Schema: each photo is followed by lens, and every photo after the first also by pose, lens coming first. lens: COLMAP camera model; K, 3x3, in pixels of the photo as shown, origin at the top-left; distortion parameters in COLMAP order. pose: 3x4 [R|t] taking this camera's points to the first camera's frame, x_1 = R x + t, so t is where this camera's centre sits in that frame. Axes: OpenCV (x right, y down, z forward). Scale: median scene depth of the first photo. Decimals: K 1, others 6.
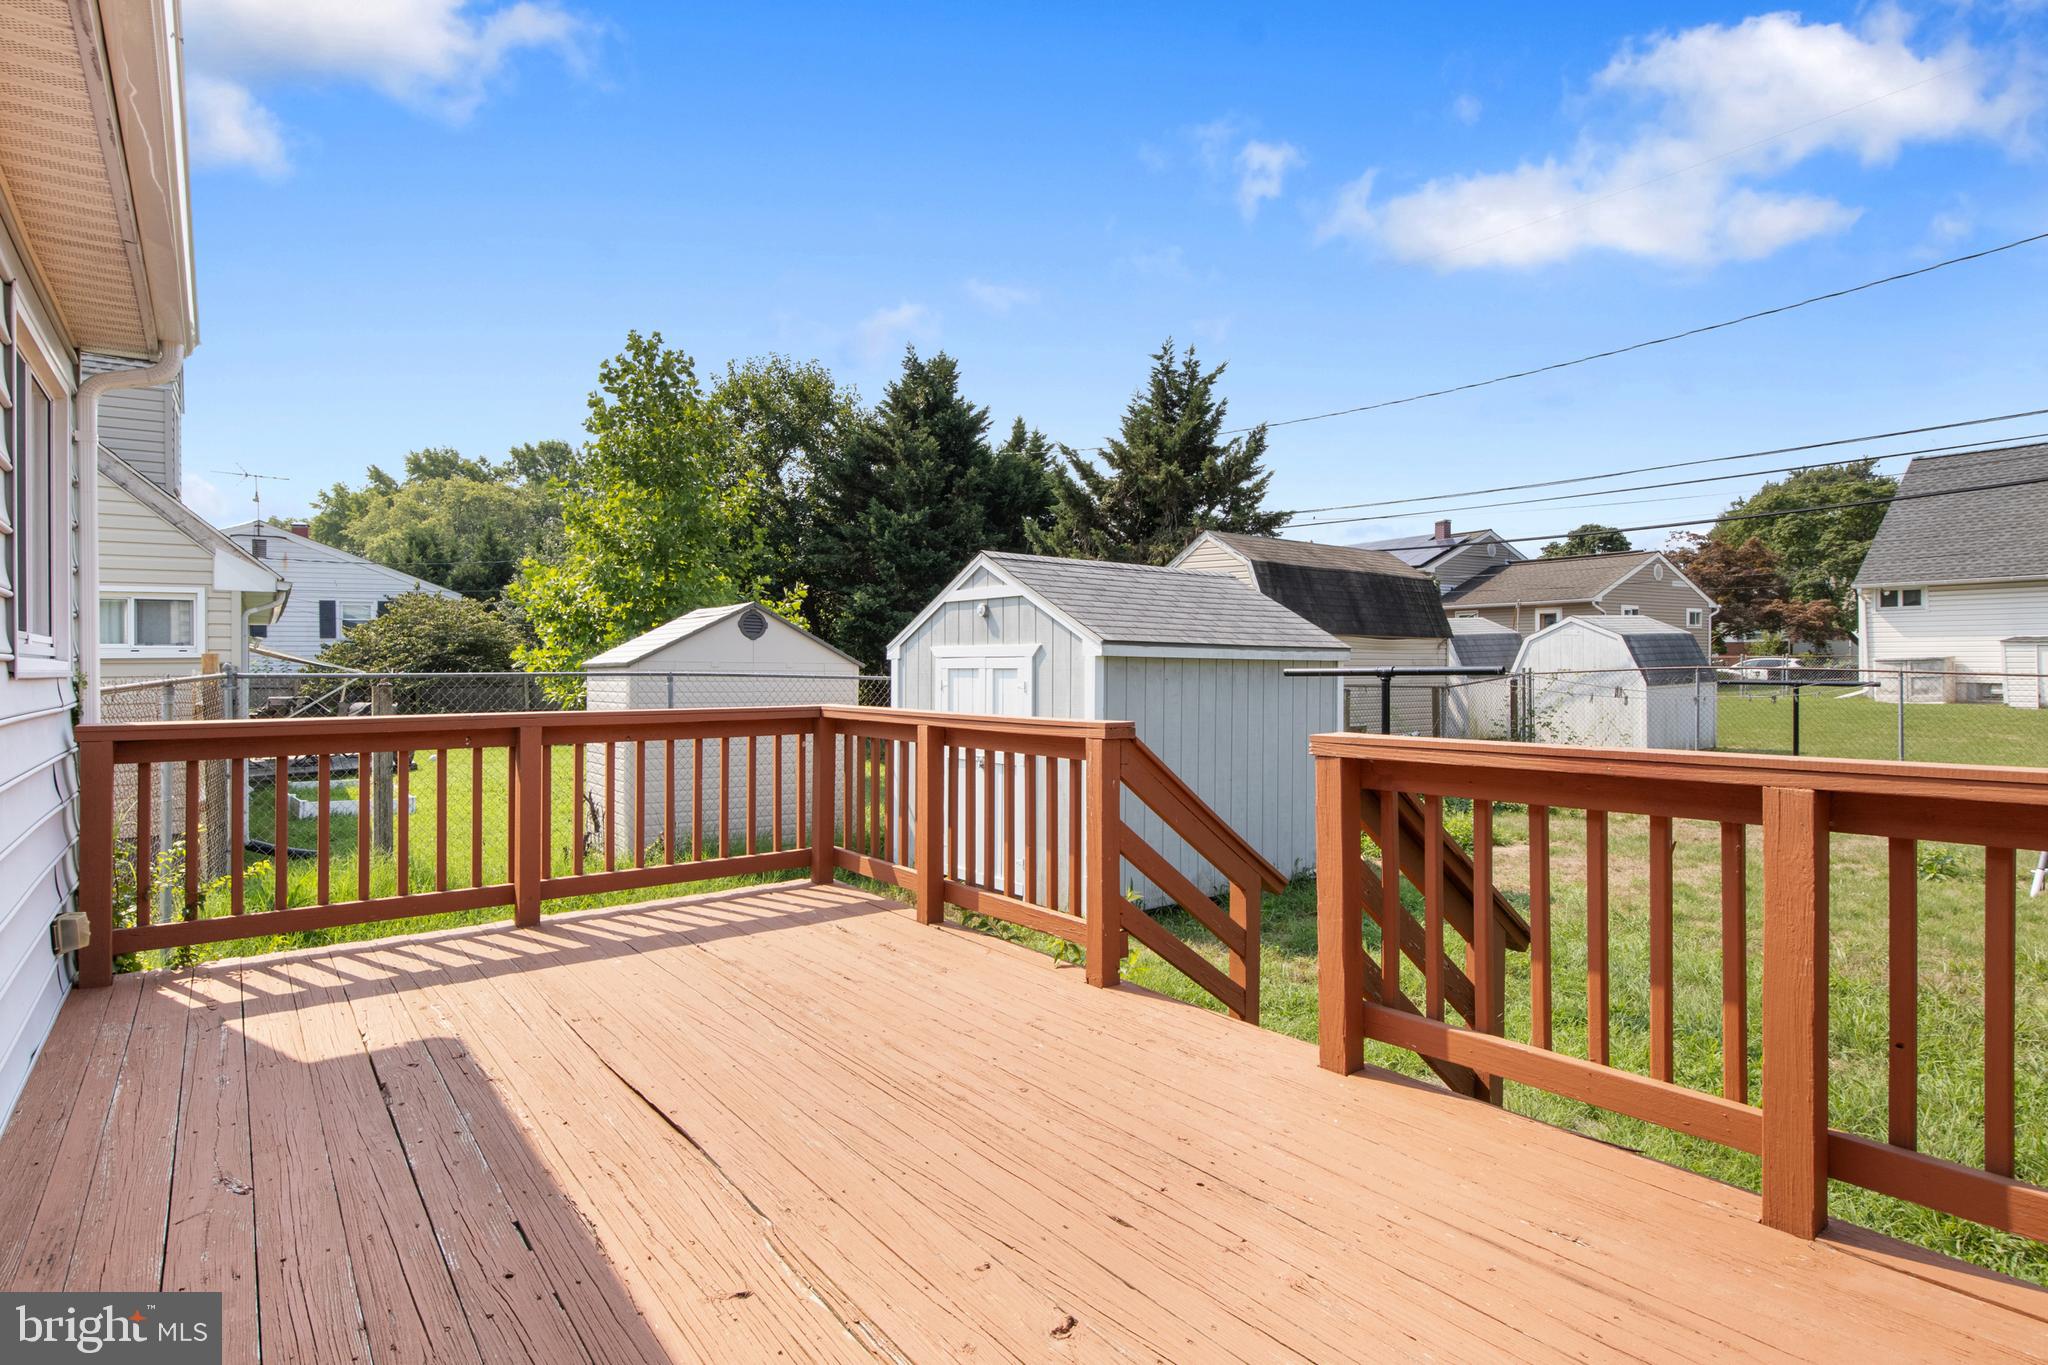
lens RADIAL K [[1031.0, 0, 1009.5], [0, 1031.0, 688.5], [0, 0, 1]] dist [-0.008811, -0.000721]
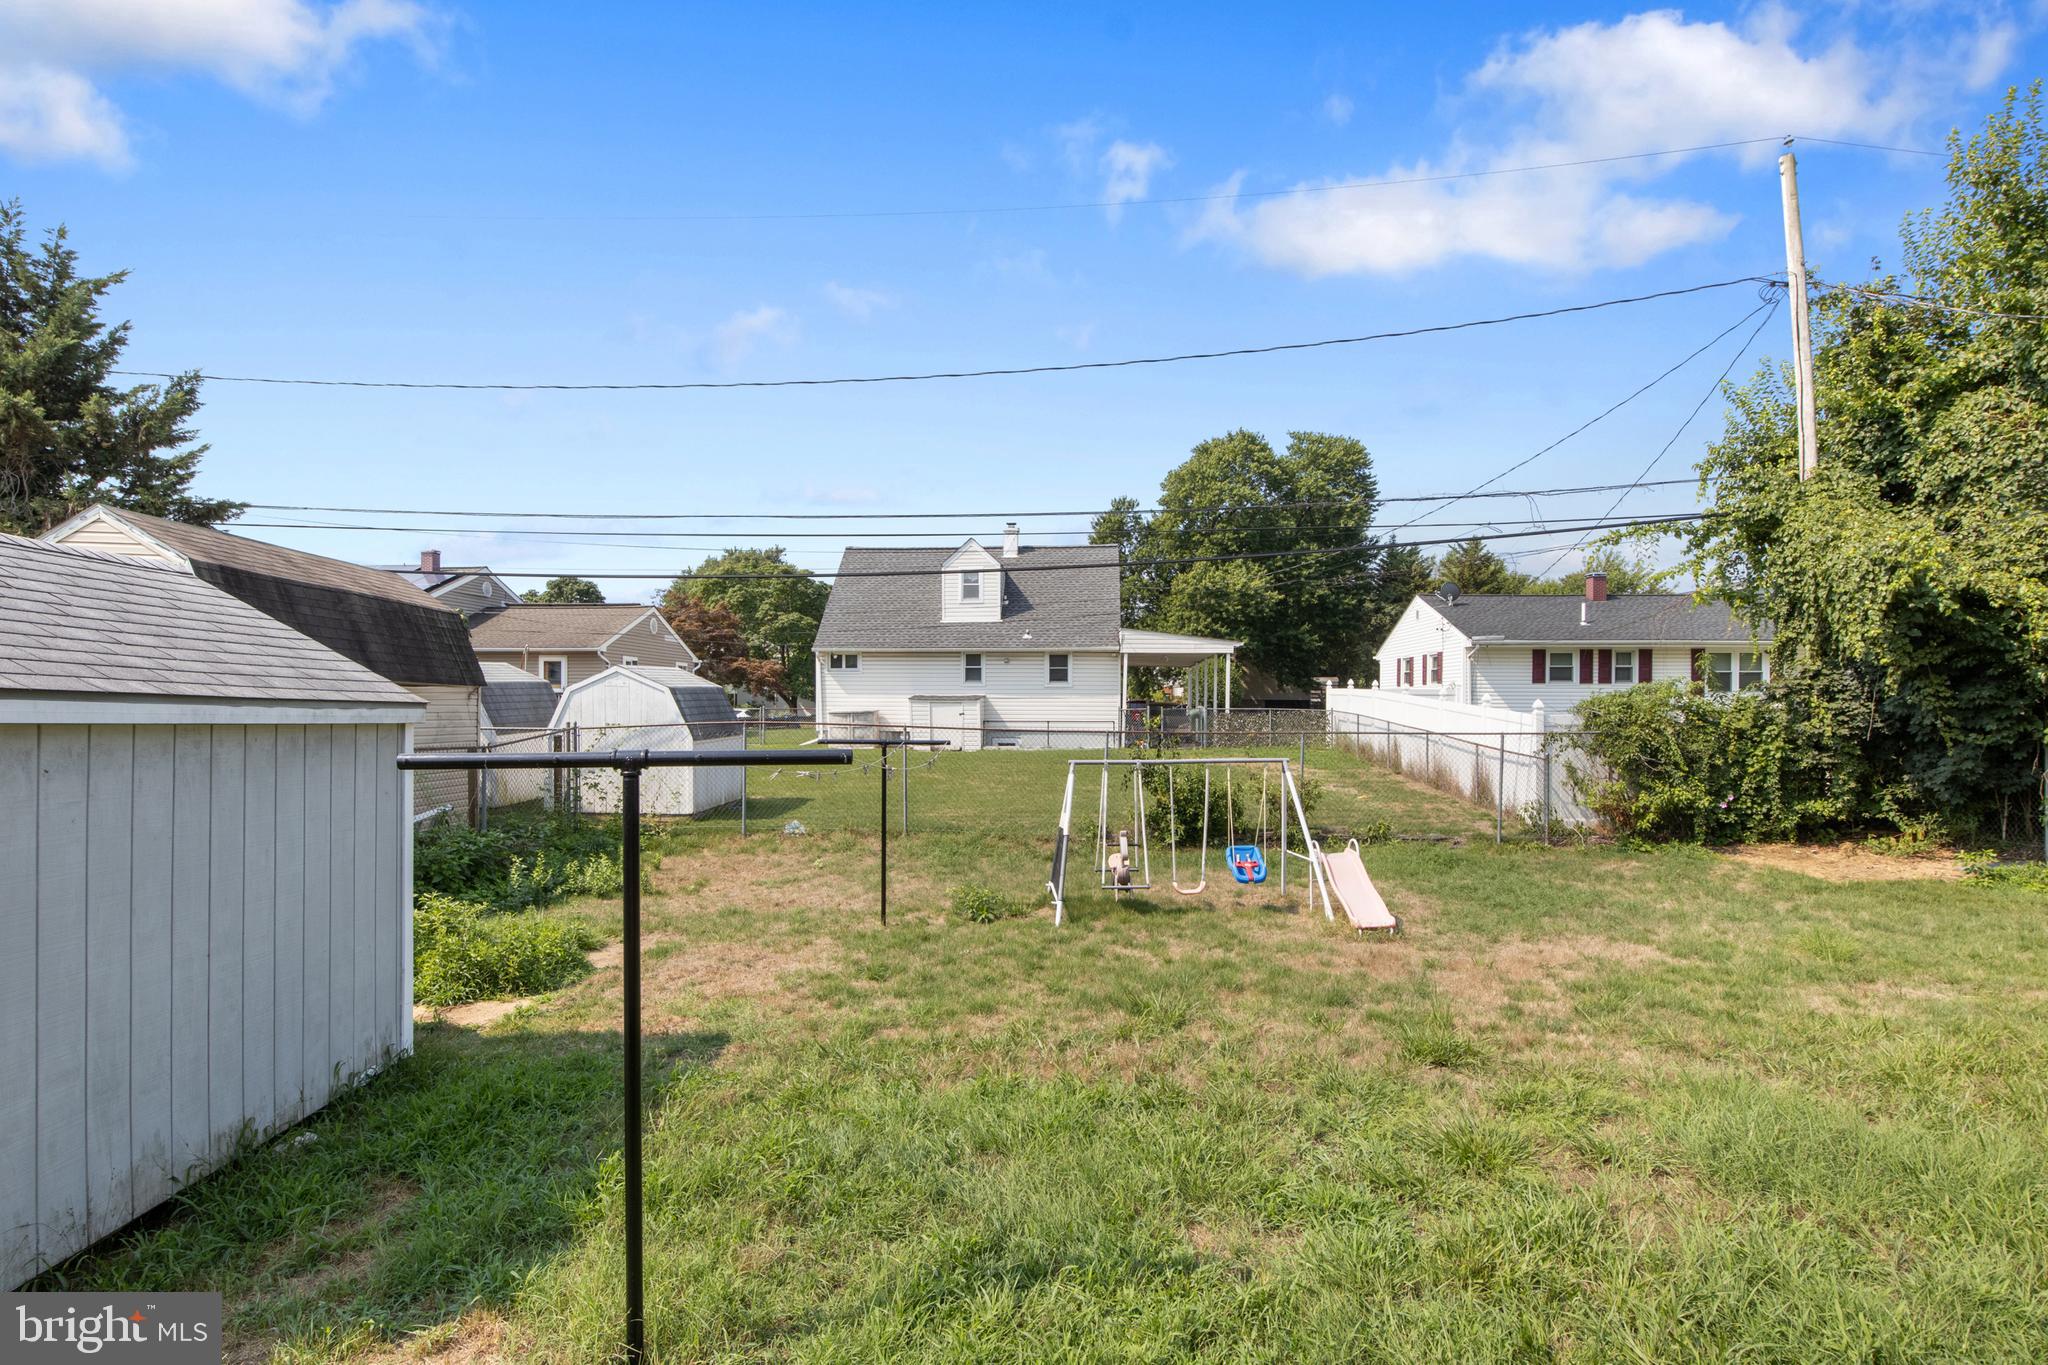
lens RADIAL K [[1031.0, 0, 1025.5], [0, 1031.0, 709.3], [0, 0, 1]] dist [-0.008811, -0.000721]
pose [[0.585625, 0.007286, 0.810549, 0.014099], [0.013173, 0.999742, -0.018504, -0.007651], [-0.810475, 0.021513, 0.585378, 0.135463]]
